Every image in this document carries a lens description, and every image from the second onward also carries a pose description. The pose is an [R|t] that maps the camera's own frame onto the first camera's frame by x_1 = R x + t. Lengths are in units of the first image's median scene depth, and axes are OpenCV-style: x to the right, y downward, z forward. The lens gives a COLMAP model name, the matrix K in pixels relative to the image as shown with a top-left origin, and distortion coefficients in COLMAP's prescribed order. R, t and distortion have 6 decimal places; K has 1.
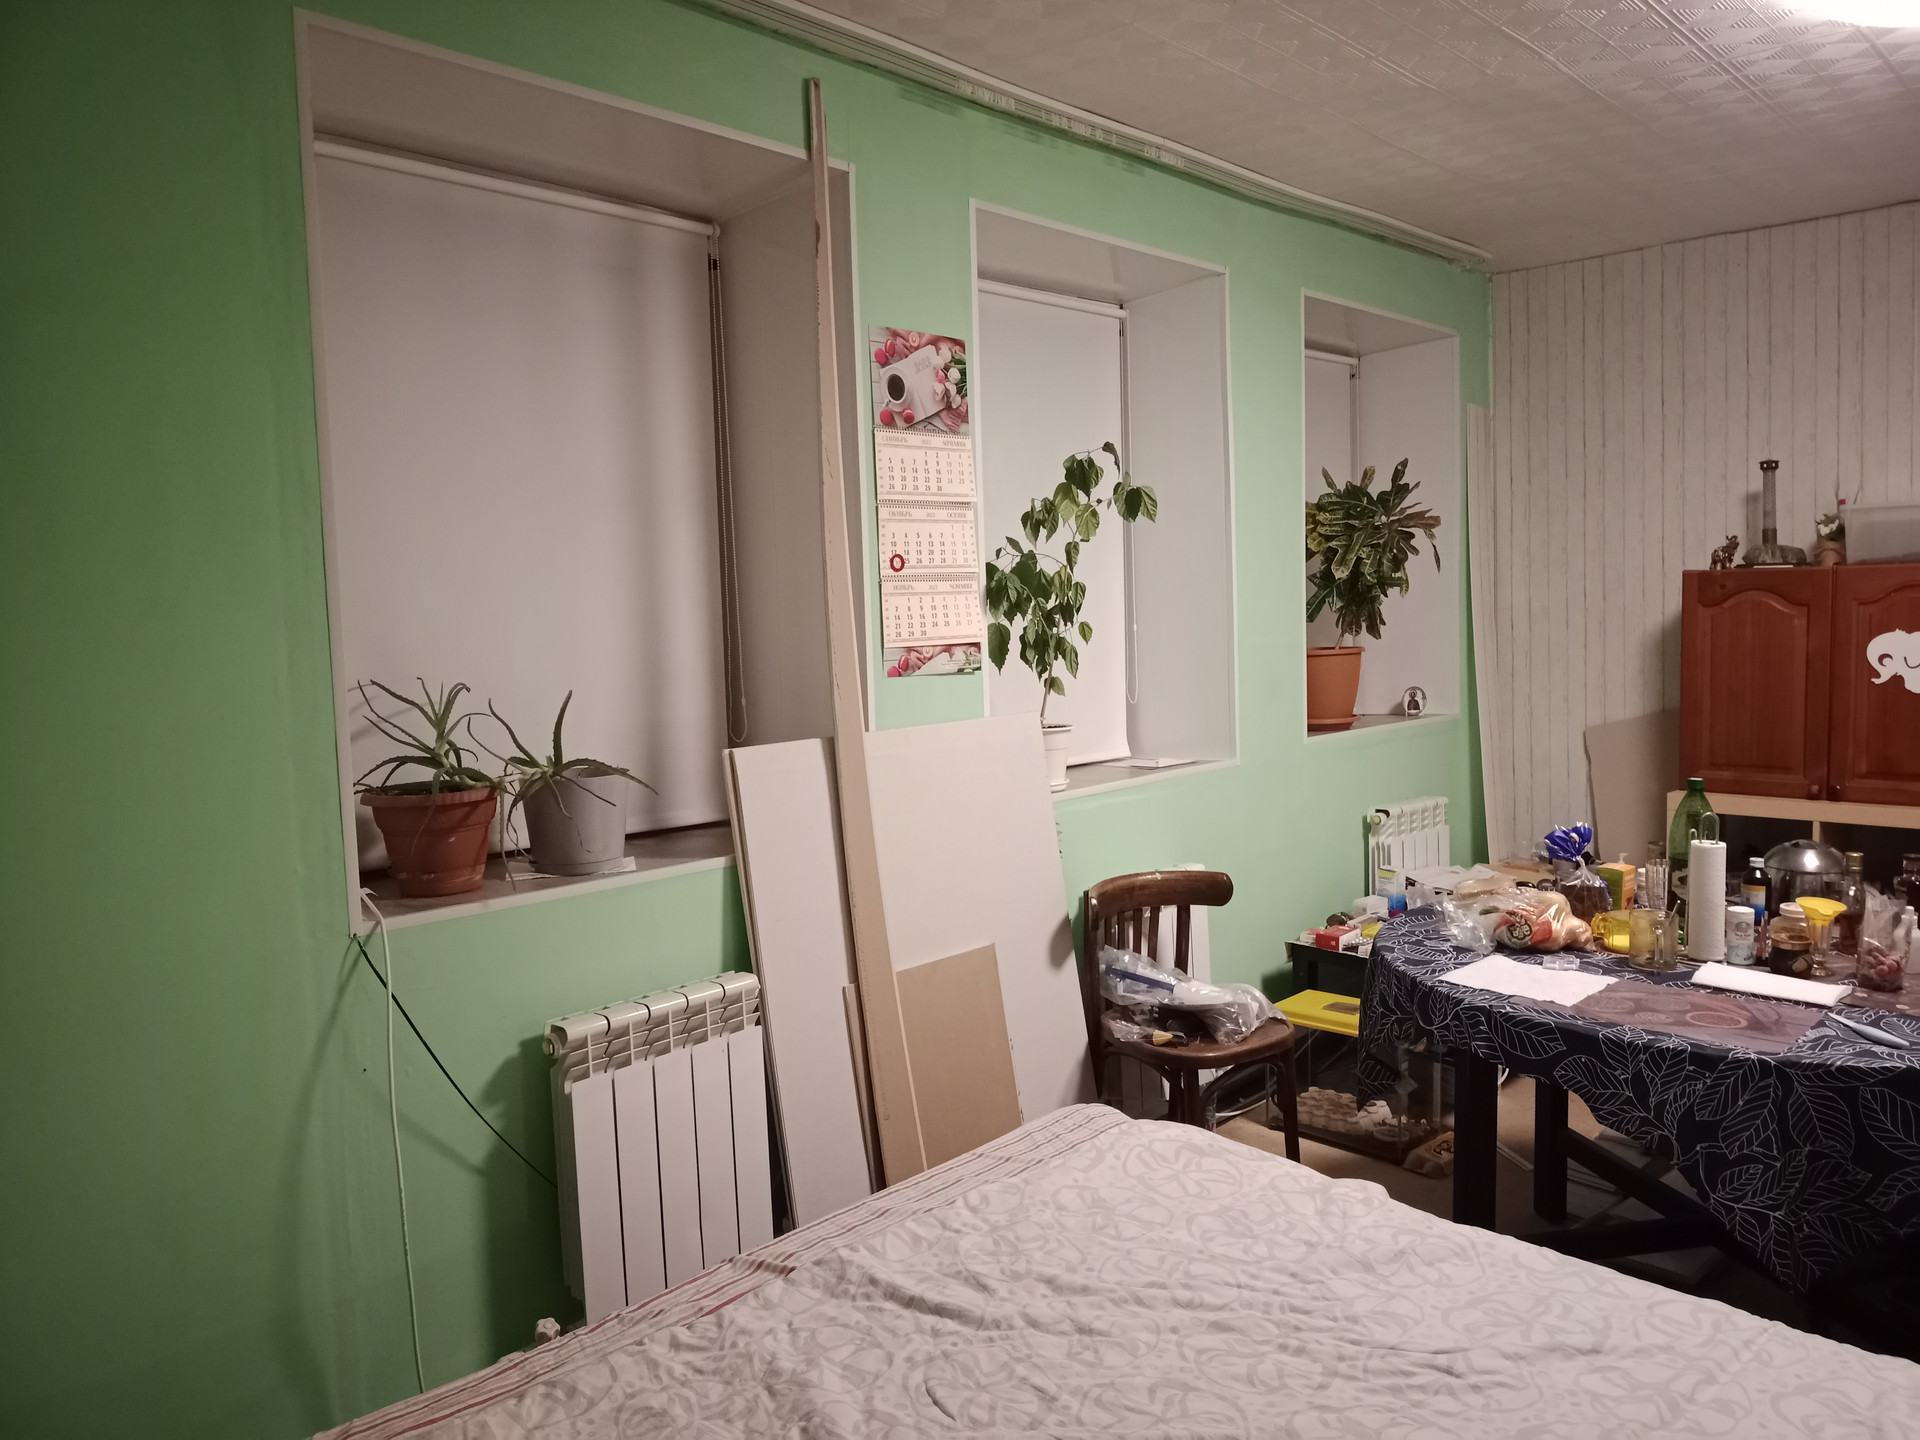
lens RADIAL K [[1394.9, 0, 956.6], [0, 1394.9, 712.5], [0, 0, 1]] dist [0.051170, -0.062189]
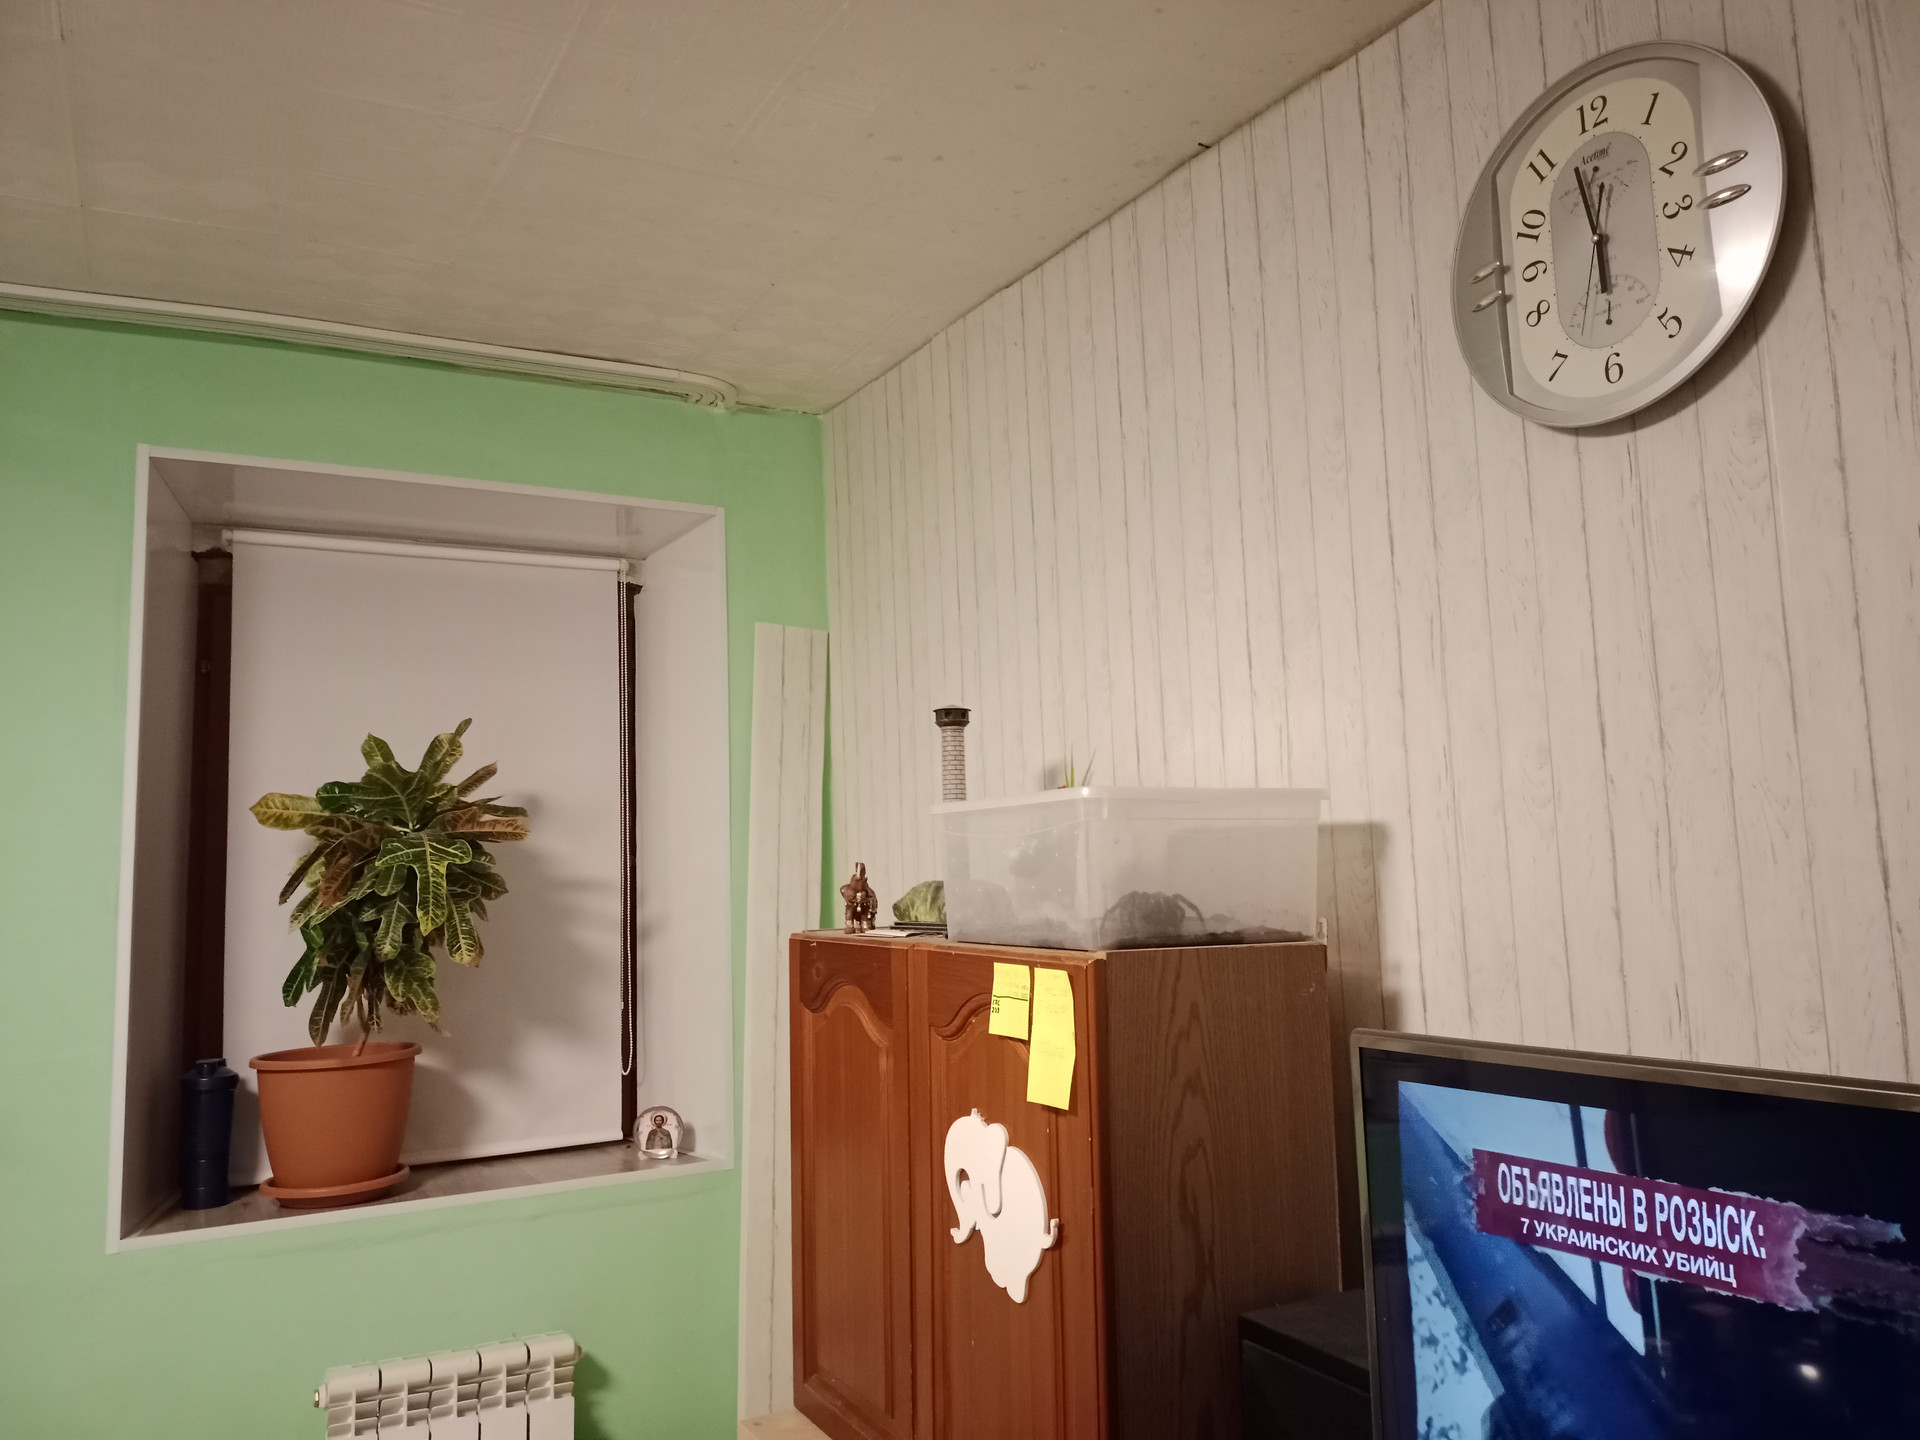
lens RADIAL K [[1394.9, 0, 946.9], [0, 1394.9, 725.2], [0, 0, 1]] dist [0.051170, -0.062189]
pose [[0.951622, -0.030115, -0.305793, 1.072906], [-0.021865, 0.986026, -0.165148, -0.138679], [0.306493, 0.163844, 0.937666, 0.816593]]
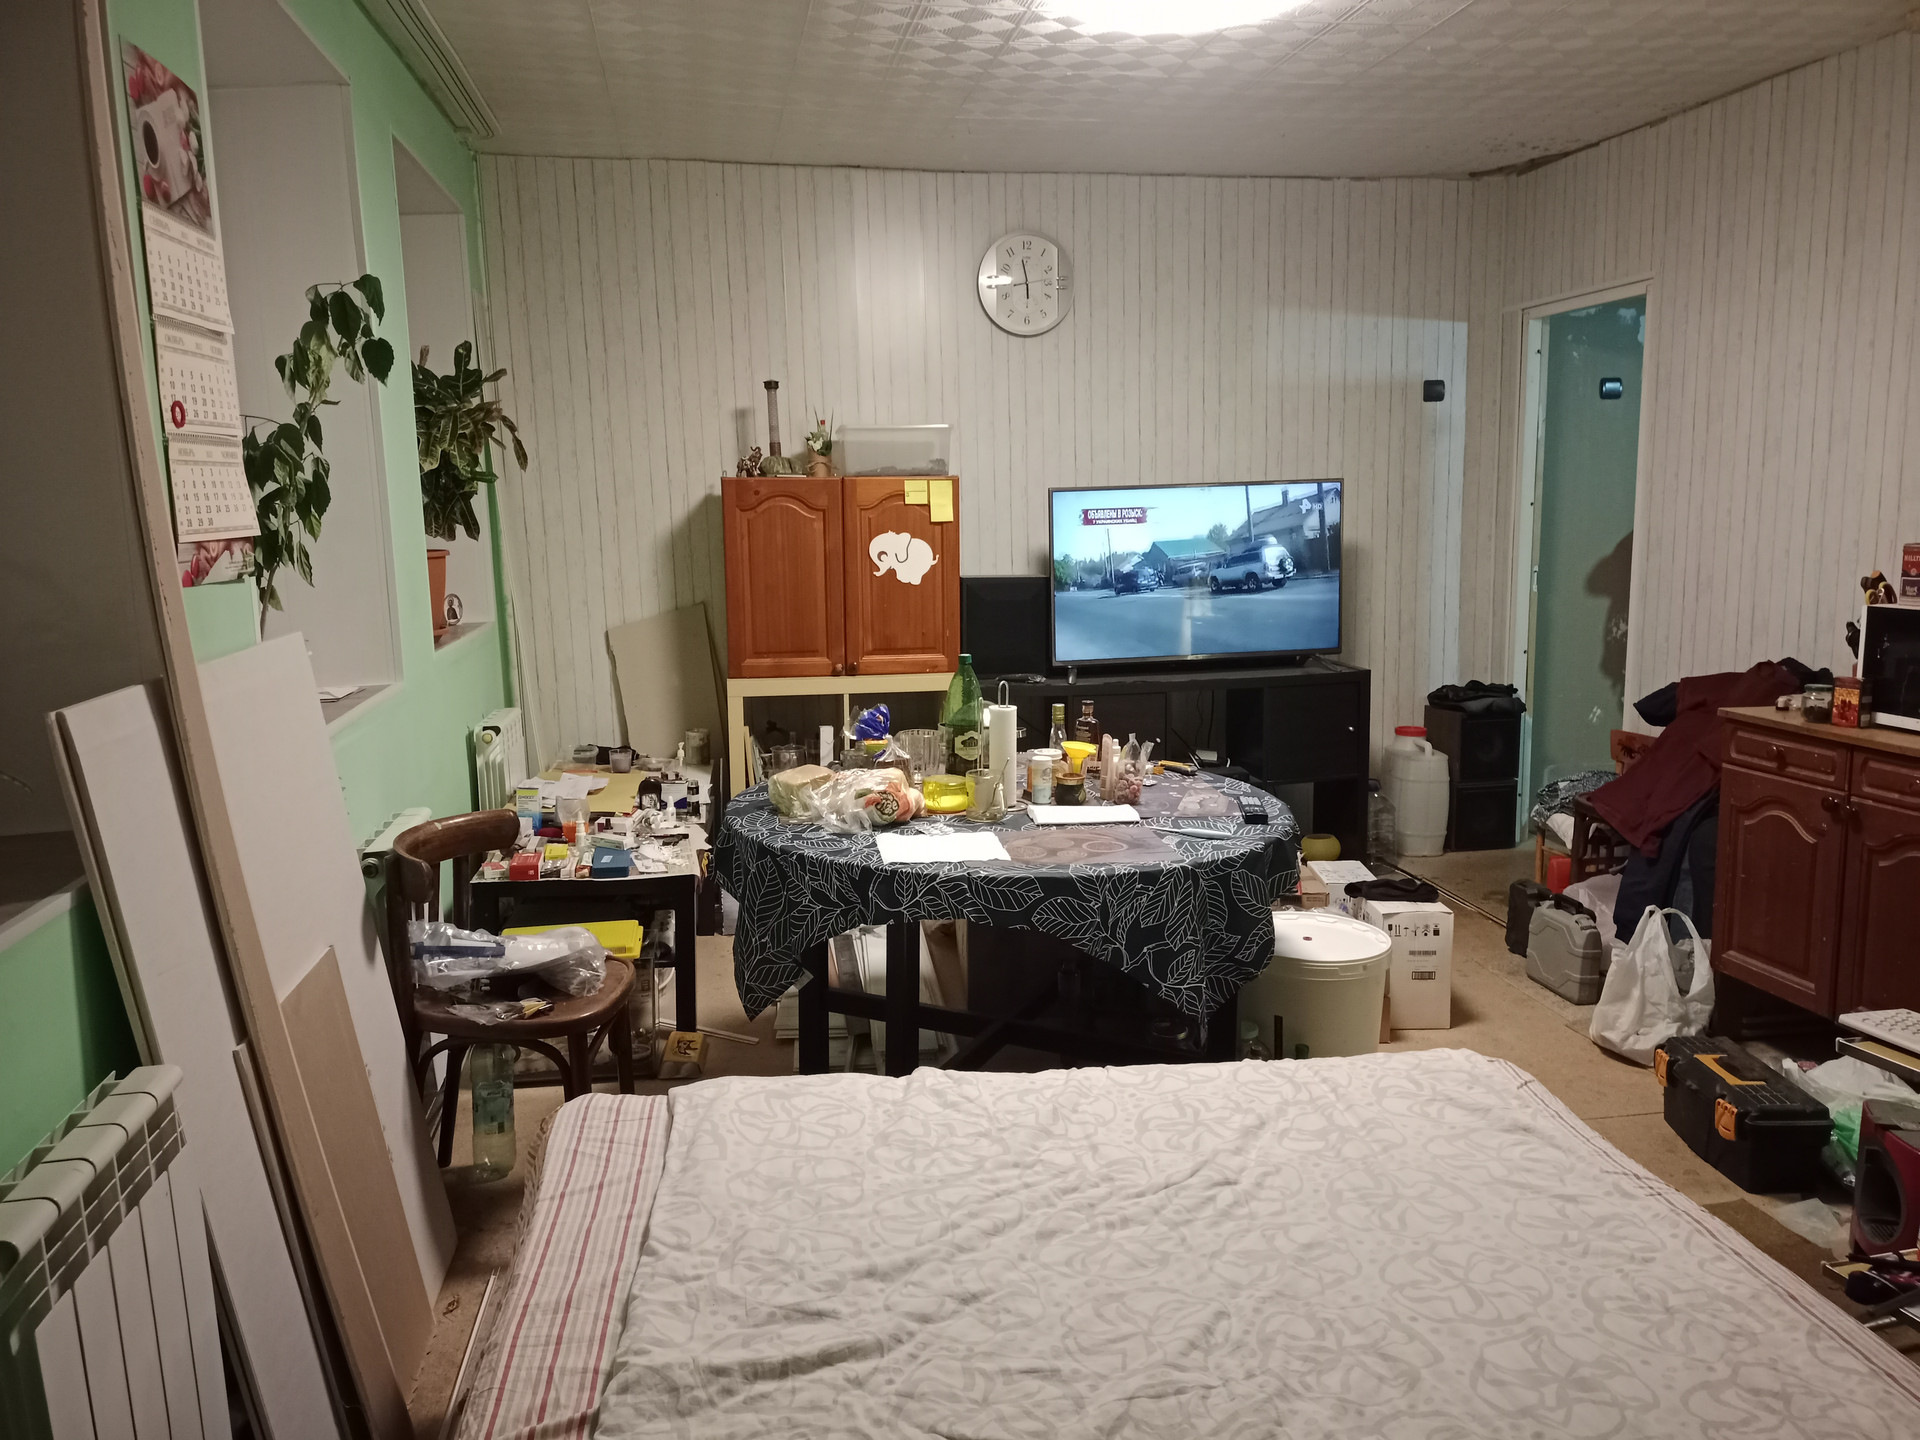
lens RADIAL K [[1394.9, 0, 947.2], [0, 1394.9, 714.8], [0, 0, 1]] dist [0.051170, -0.062189]
pose [[0.607474, -0.101874, 0.787780, -0.368903], [0.054713, 0.994753, 0.086449, -0.002647], [-0.792453, -0.009414, 0.609860, 0.302677]]
